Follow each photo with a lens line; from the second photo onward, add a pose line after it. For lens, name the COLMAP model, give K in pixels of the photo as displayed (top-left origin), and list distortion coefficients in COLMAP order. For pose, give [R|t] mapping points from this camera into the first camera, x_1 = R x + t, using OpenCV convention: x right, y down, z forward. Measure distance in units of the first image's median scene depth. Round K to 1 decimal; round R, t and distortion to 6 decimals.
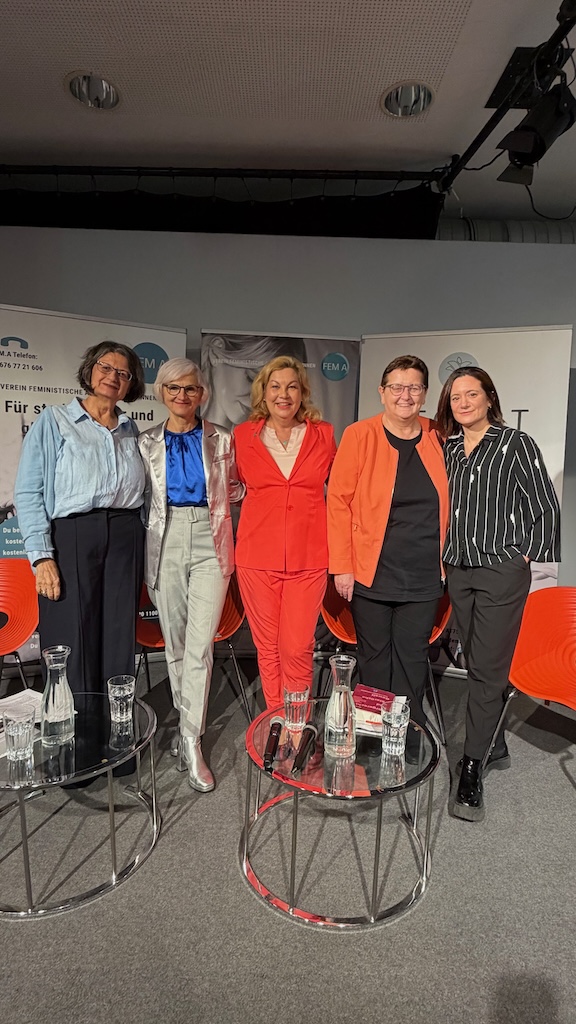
lens RADIAL K [[532.0, 0, 288.7], [0, 532.0, 514.6], [0, 0, 1]] dist [0.011201, 0.000204]
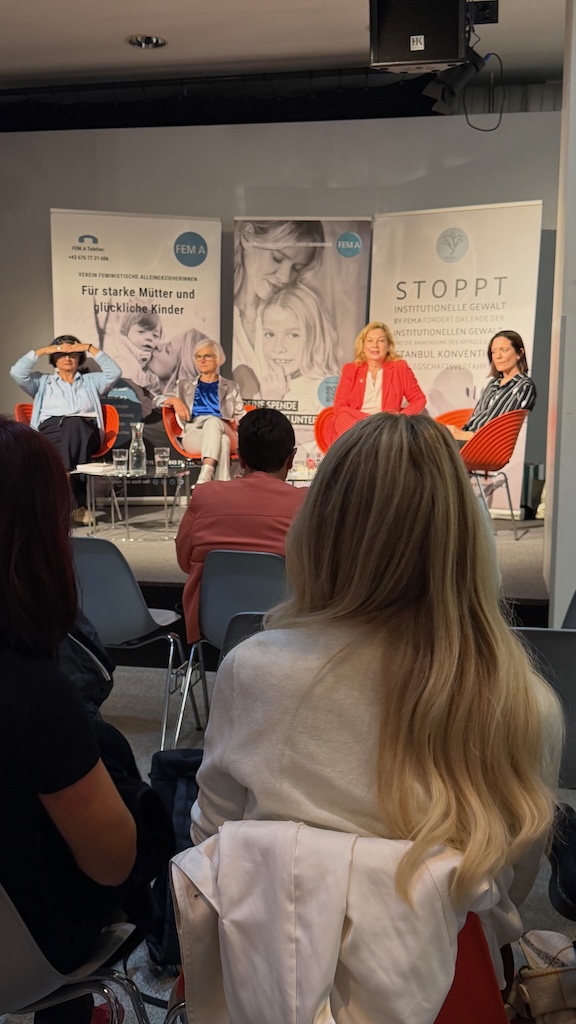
lens RADIAL K [[1022.7, 0, 282.7], [0, 1022.7, 518.1], [0, 0, 1]] dist [0.098865, 0.000000]
pose [[0.980290, 0.008964, -0.197362, 0.398990], [-0.002579, 0.999466, 0.032585, 0.240120], [0.197548, -0.031433, 0.979789, -1.233405]]
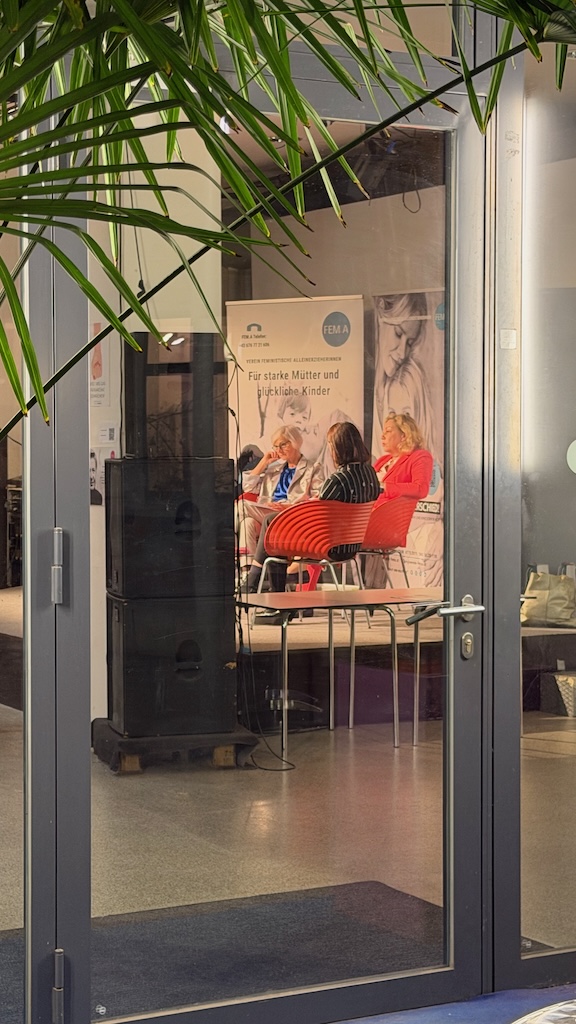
lens RADIAL K [[1898.7, 0, 288.1], [0, 1898.7, 516.2], [0, 0, 1]] dist [0.102946, 0.000000]
pose [[0.486864, 0.014408, -0.873359, 3.280870], [-0.062568, 0.997871, -0.018417, 0.202312], [0.871234, 0.063610, 0.486729, -1.069480]]
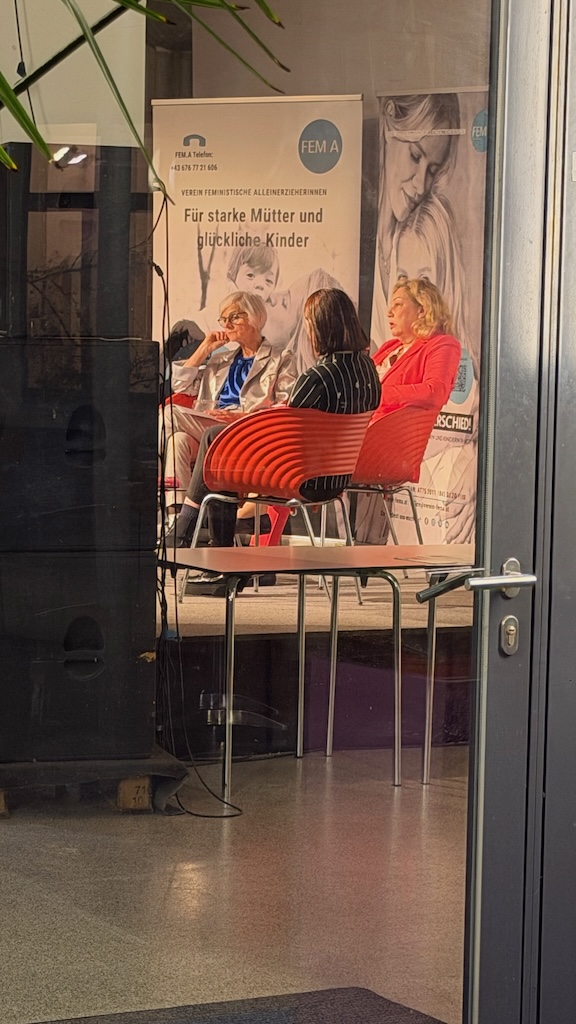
lens RADIAL K [[2881.2, 0, 288.9], [0, 2881.2, 508.6], [0, 0, 1]] dist [0.162145, 0.000000]
pose [[0.500977, 0.048833, -0.864082, 3.264339], [-0.085094, 0.996348, 0.006972, 0.201830], [0.861267, 0.070036, 0.503303, -1.059637]]
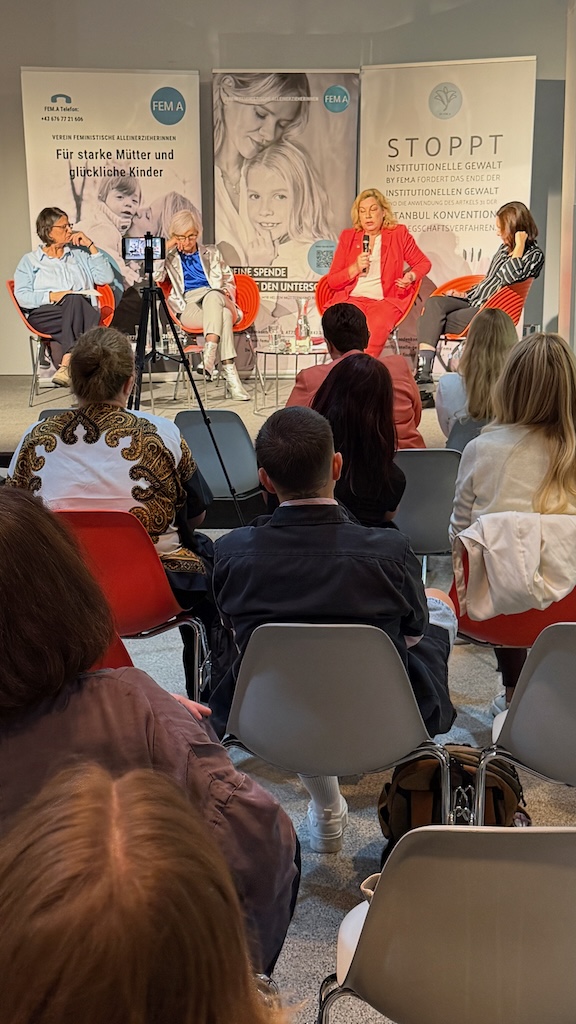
lens RADIAL K [[1413.8, 0, 289.7], [0, 1413.8, 521.6], [0, 0, 1]] dist [0.112750, 0.000000]
pose [[0.994799, -0.019109, -0.100047, 0.273922], [0.031780, 0.991440, 0.126633, 0.207705], [0.096771, -0.129154, 0.986891, -2.035866]]
